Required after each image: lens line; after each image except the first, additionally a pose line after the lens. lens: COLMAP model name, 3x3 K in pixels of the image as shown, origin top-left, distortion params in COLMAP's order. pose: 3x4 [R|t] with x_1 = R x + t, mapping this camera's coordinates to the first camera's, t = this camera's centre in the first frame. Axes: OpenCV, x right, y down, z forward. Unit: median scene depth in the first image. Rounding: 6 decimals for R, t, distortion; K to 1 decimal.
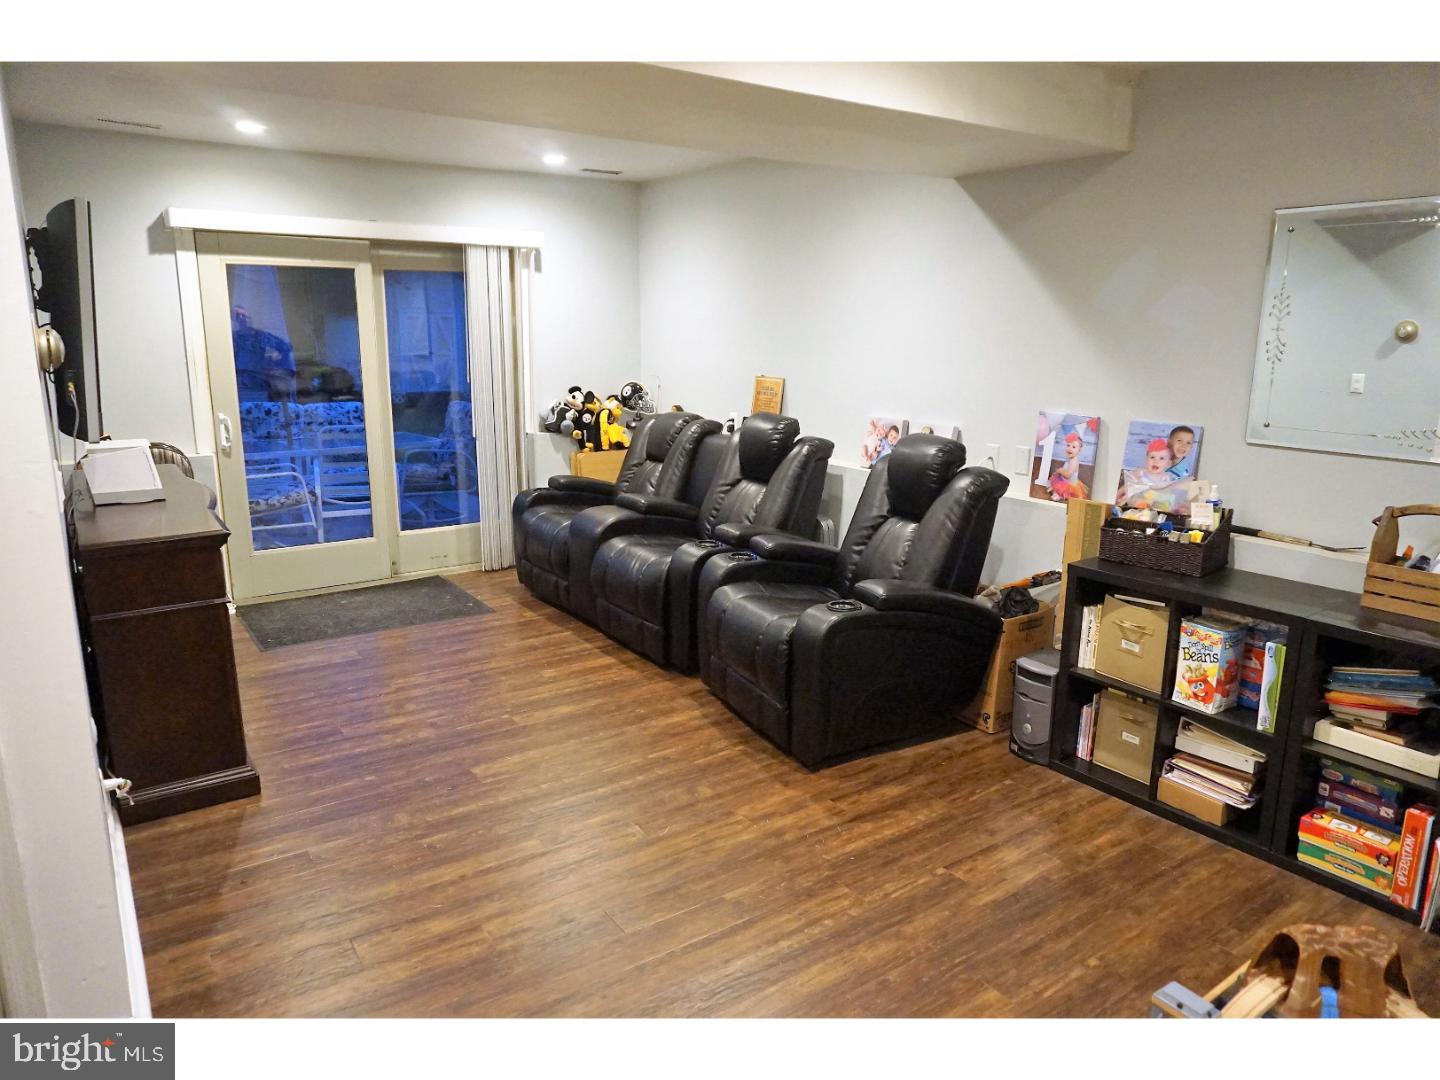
lens RADIAL K [[972.1, 0, 720.0], [0, 972.1, 540.0], [0, 0, 1]] dist [-0.003131, -0.000498]
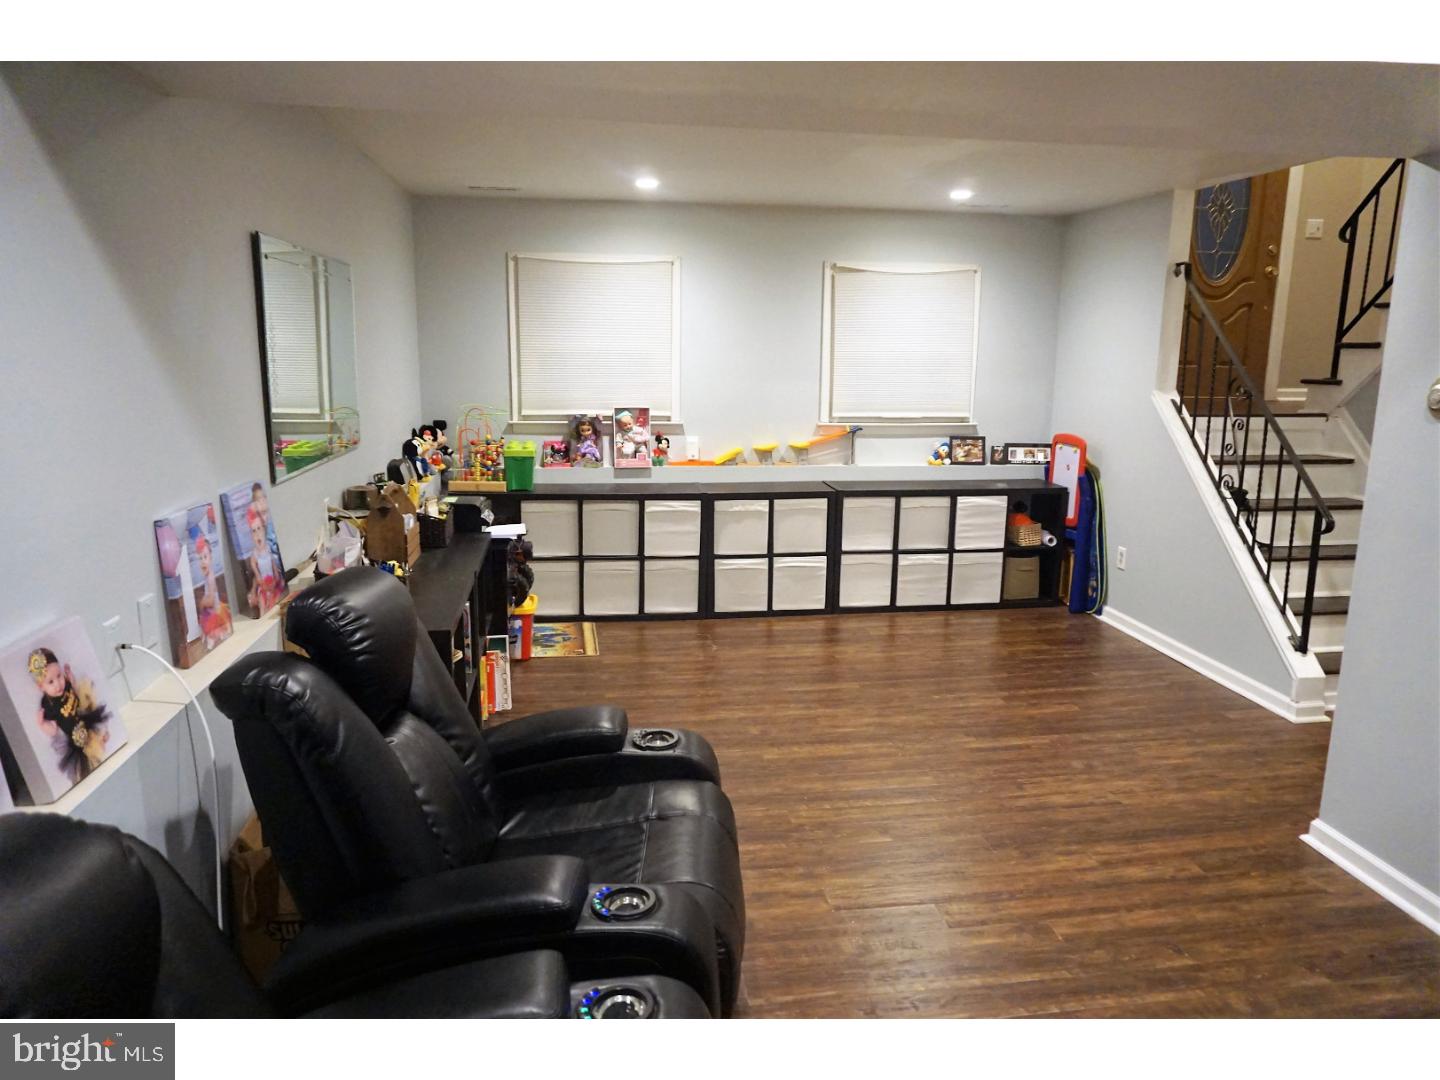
lens RADIAL K [[978.9, 0, 720.0], [0, 978.9, 540.0], [0, 0, 1]] dist [-0.042485, 0.000235]
pose [[-0.896417, -0.107315, 0.430024, -0.266668], [0.078694, 0.916290, 0.392709, -0.434218], [-0.436170, 0.385872, -0.812932, 1.823713]]
